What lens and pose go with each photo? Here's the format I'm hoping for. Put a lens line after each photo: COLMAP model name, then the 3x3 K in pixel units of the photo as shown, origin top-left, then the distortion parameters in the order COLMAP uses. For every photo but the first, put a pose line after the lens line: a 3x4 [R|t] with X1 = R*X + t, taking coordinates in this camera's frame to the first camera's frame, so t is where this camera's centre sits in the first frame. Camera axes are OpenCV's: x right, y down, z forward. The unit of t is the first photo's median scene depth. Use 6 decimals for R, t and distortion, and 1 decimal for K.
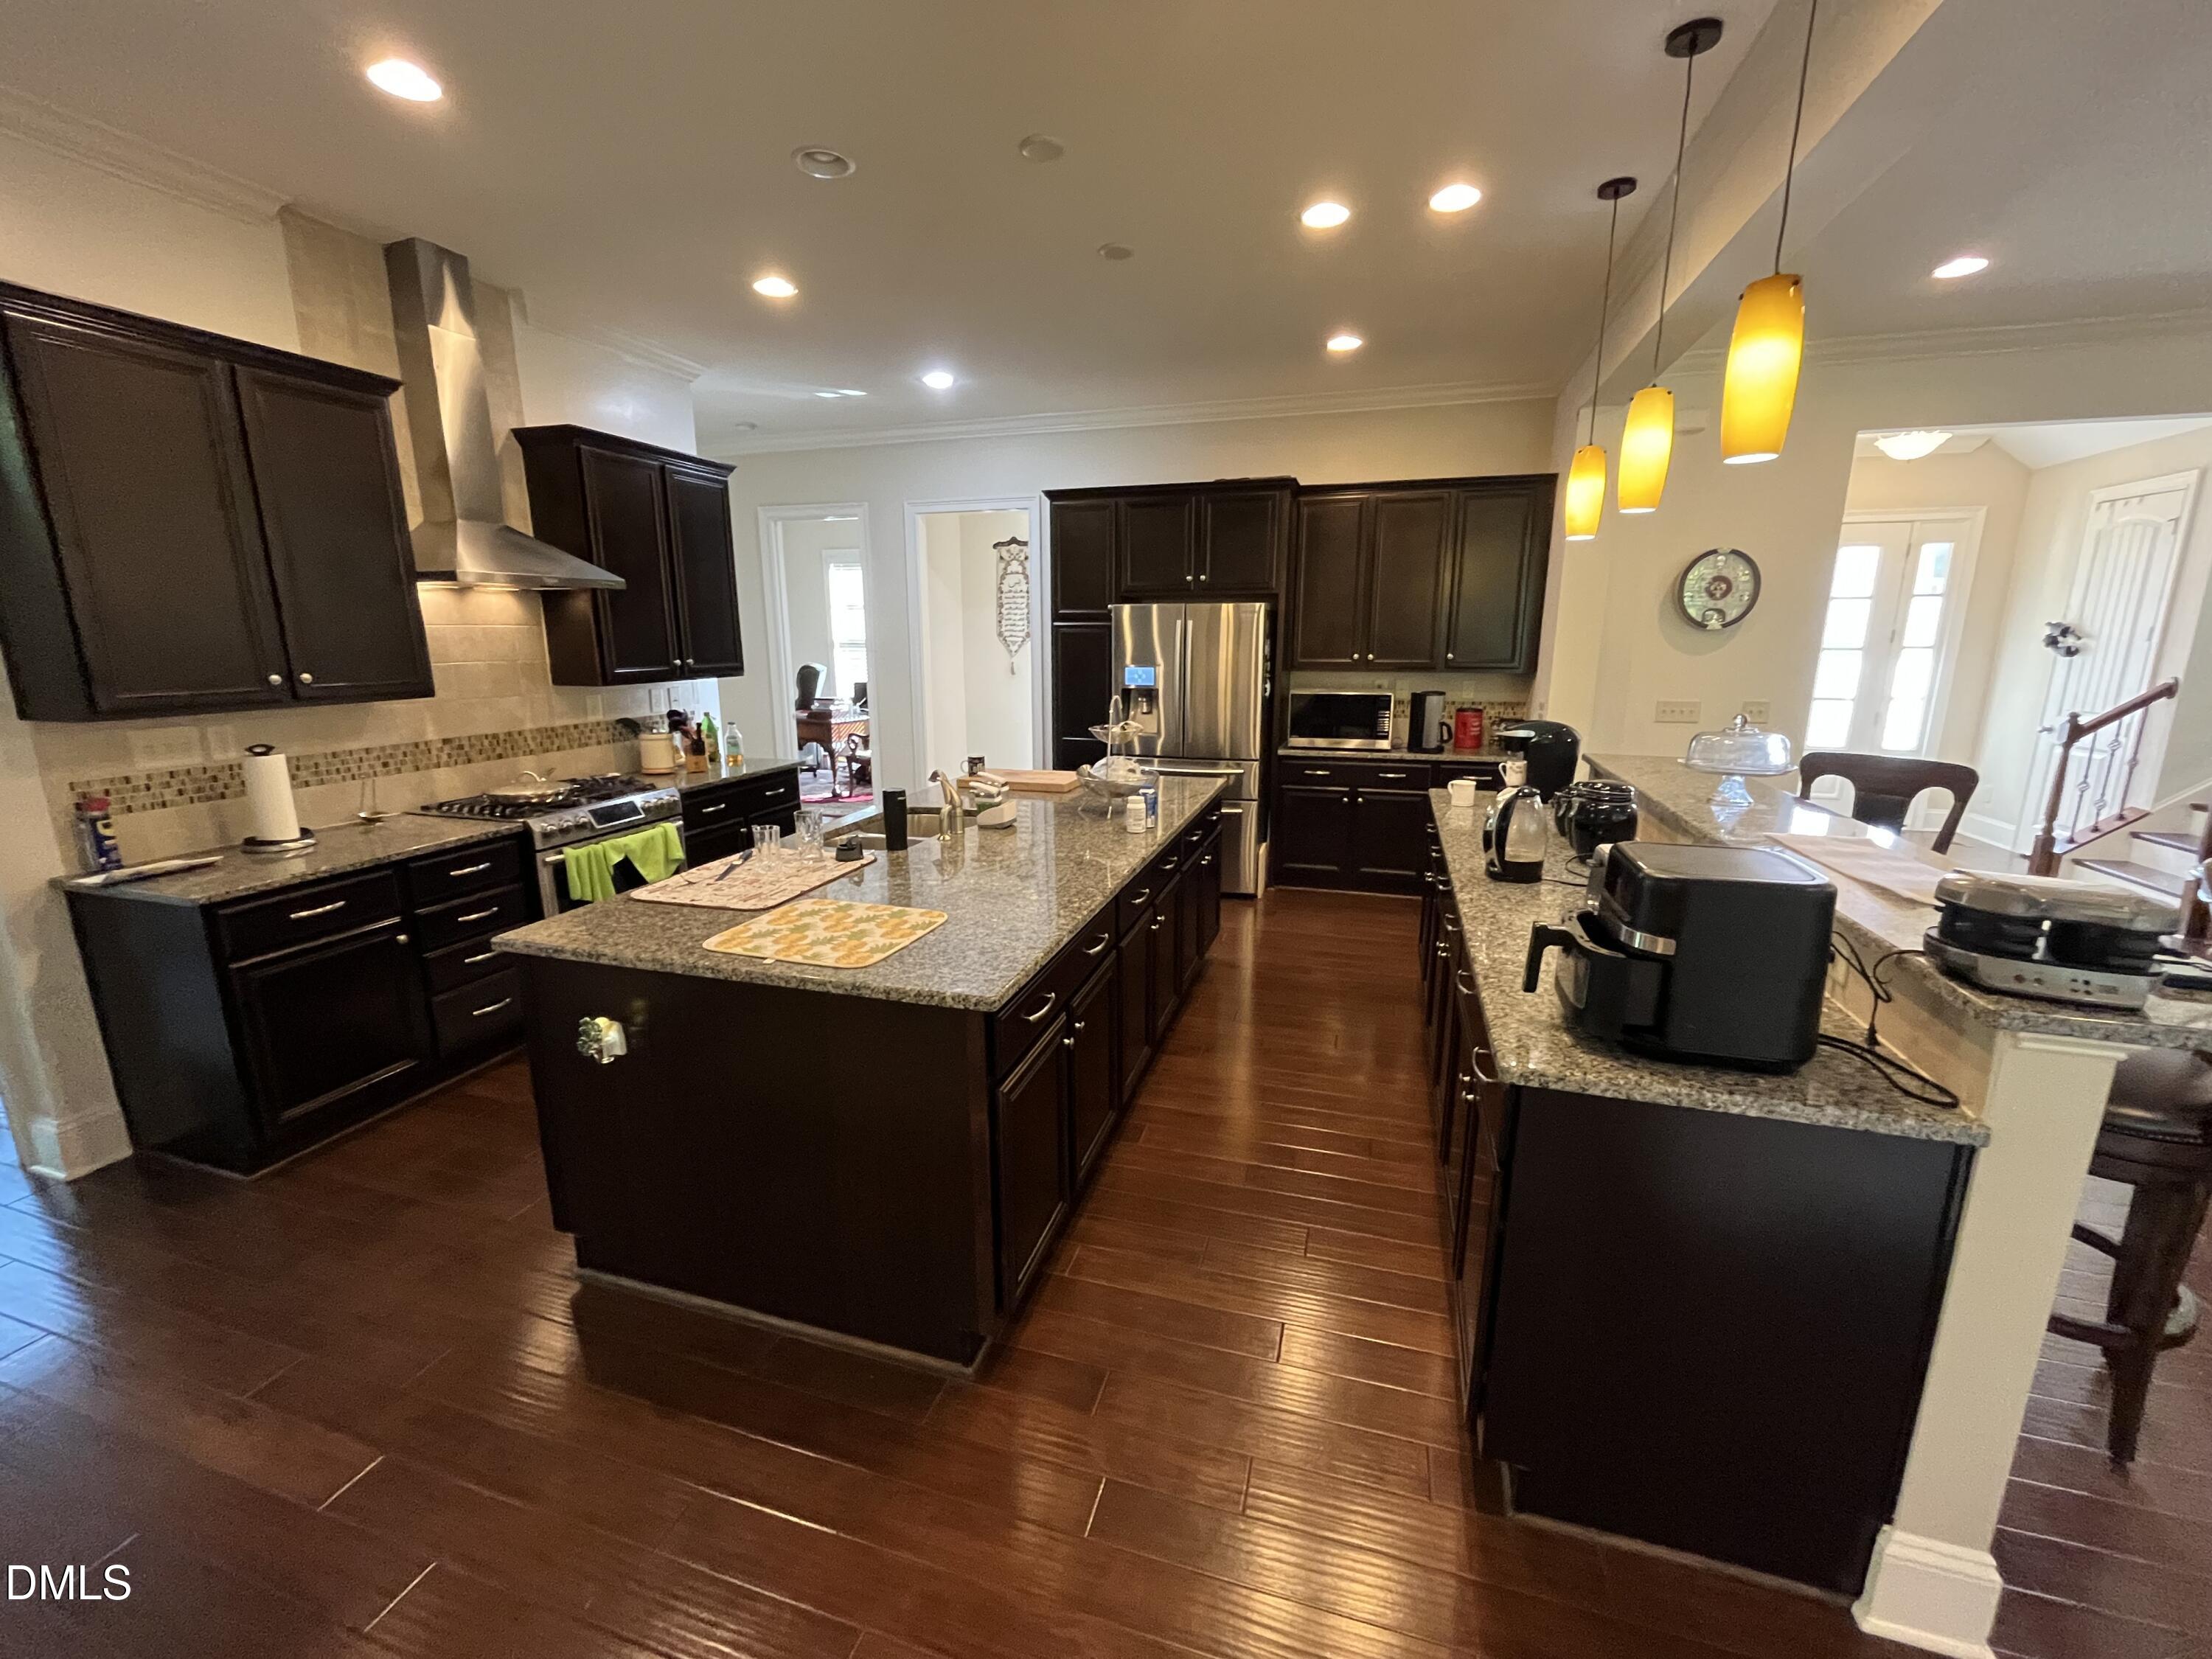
lens RADIAL K [[896.7, 0, 1106.1], [0, 896.7, 827.0], [0, 0, 1]] dist [-0.000790, -0.000037]
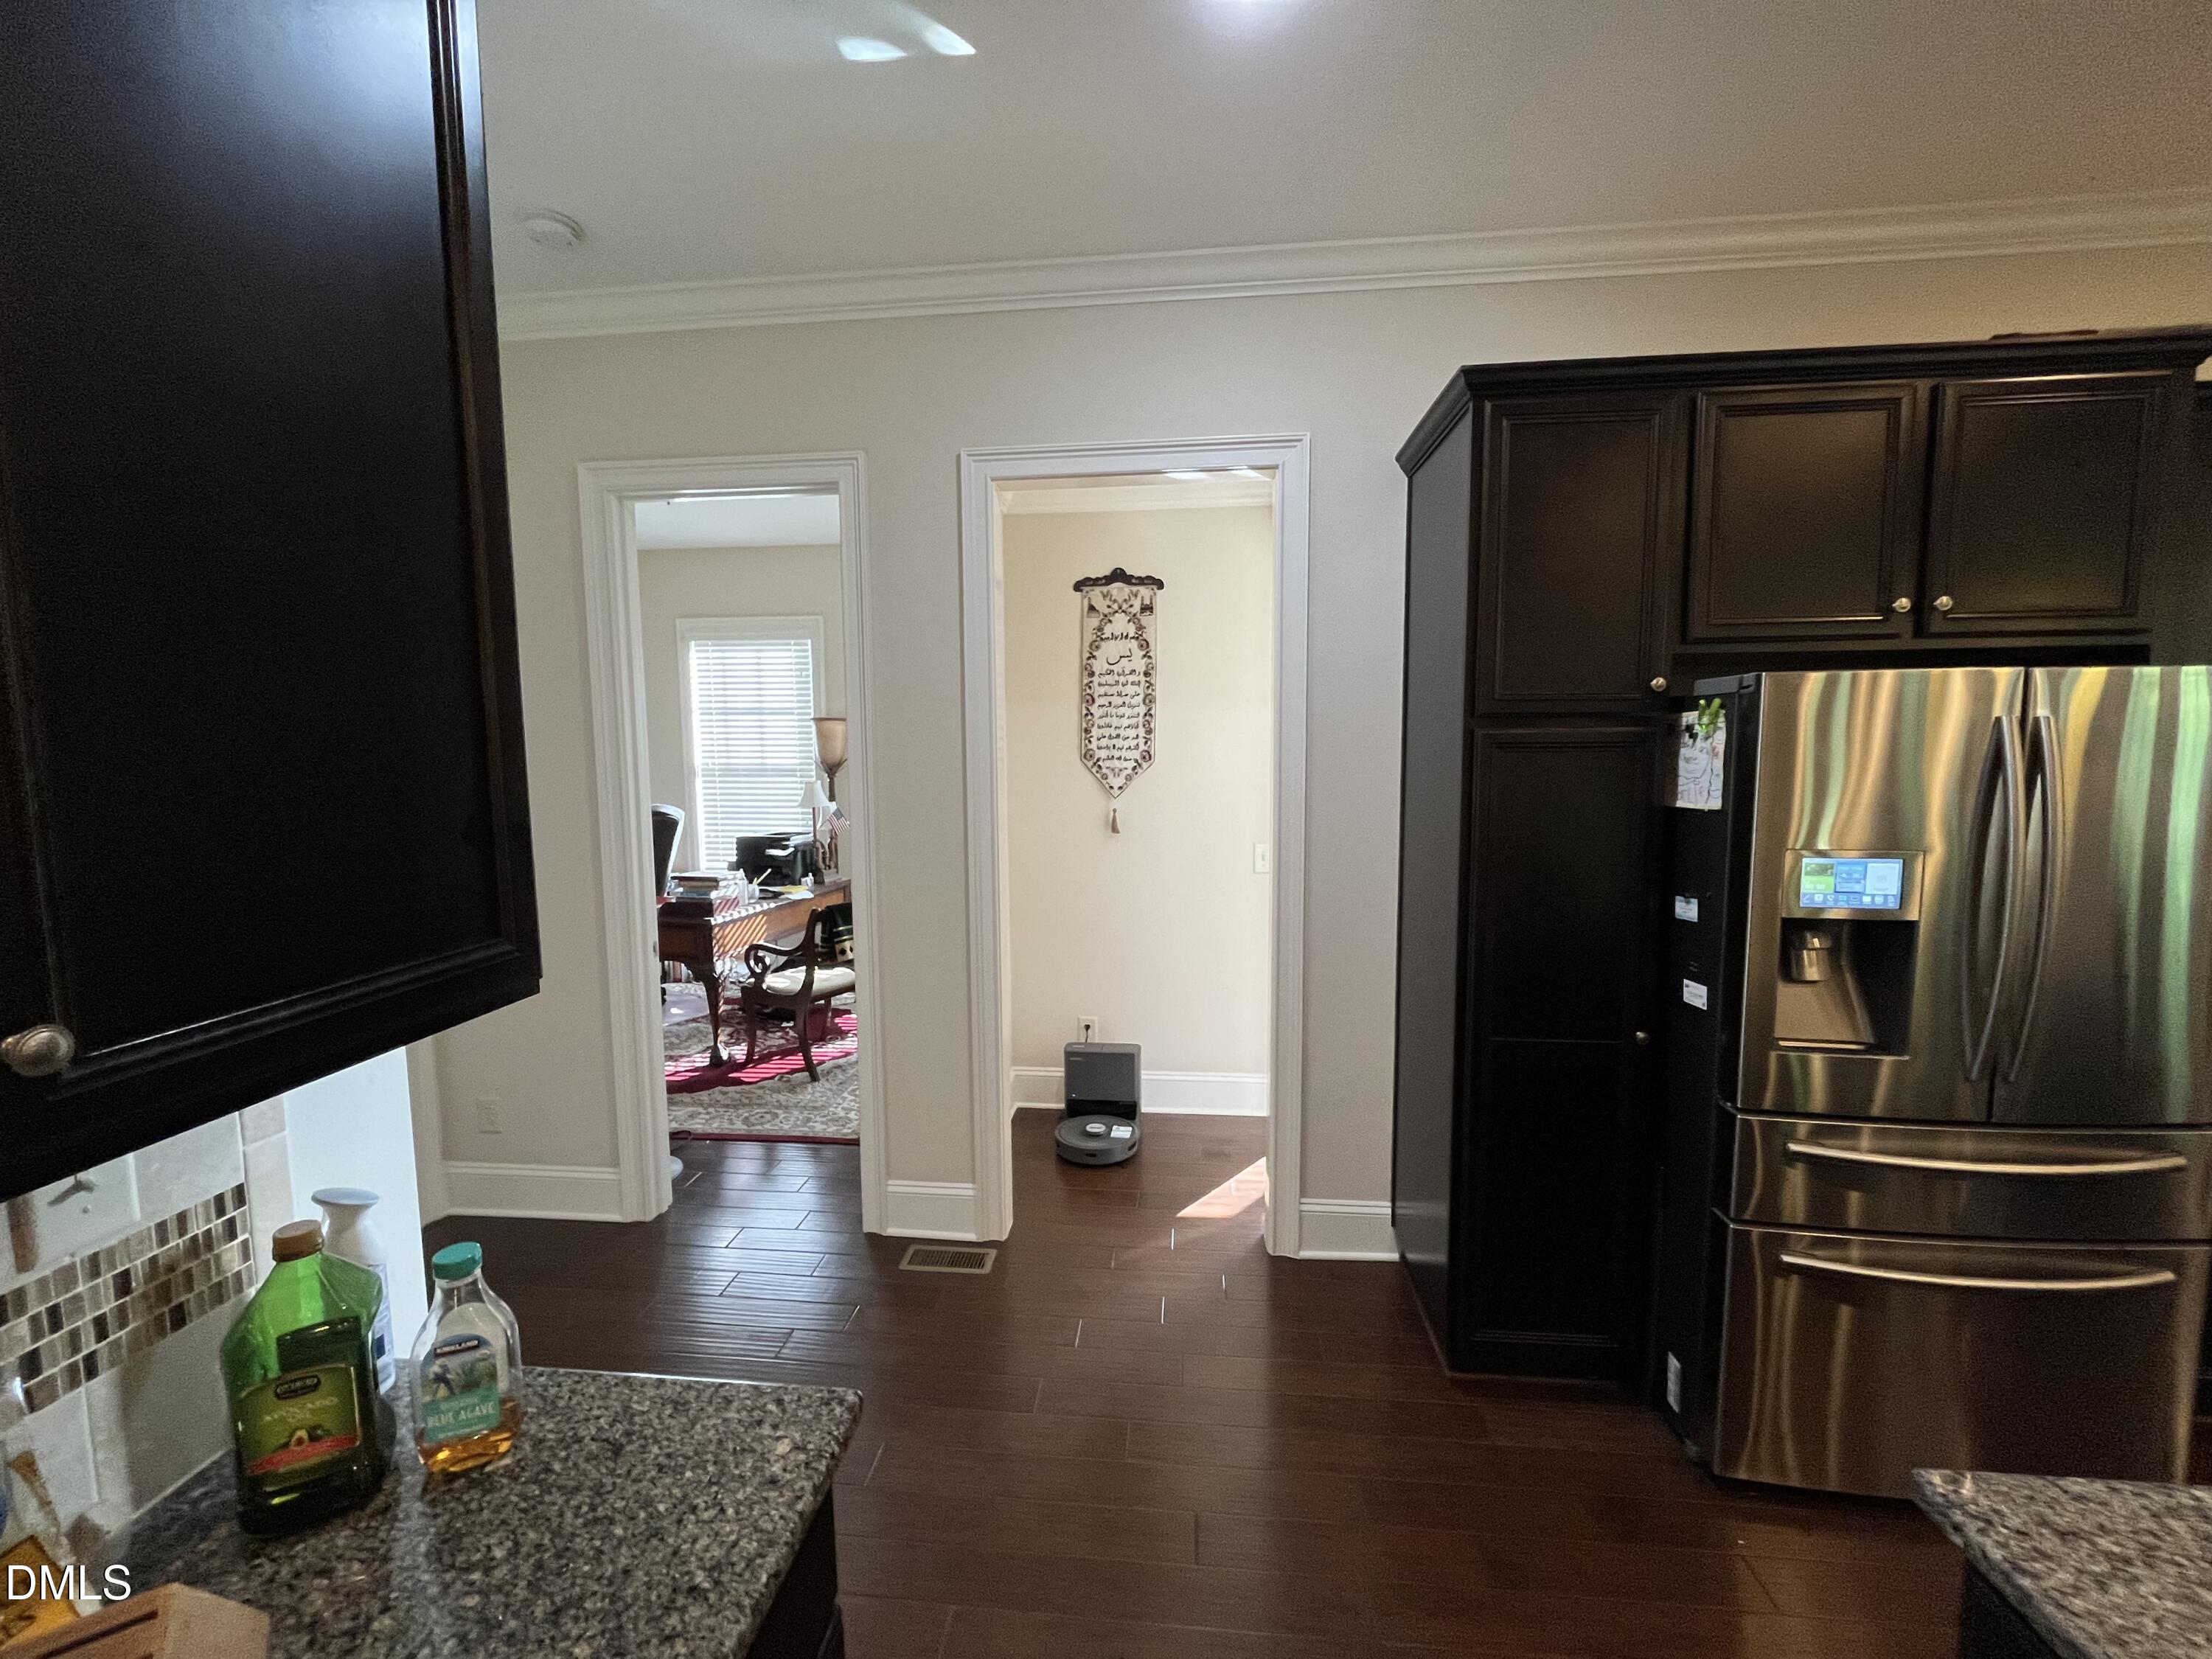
lens RADIAL K [[896.7, 0, 1099.3], [0, 896.7, 828.8], [0, 0, 1]] dist [-0.000790, -0.000037]
pose [[0.981954, -0.023651, 0.187635, -0.208361], [0.046221, 0.992074, -0.116842, -0.113882], [-0.183385, 0.123406, 0.975265, 0.508105]]
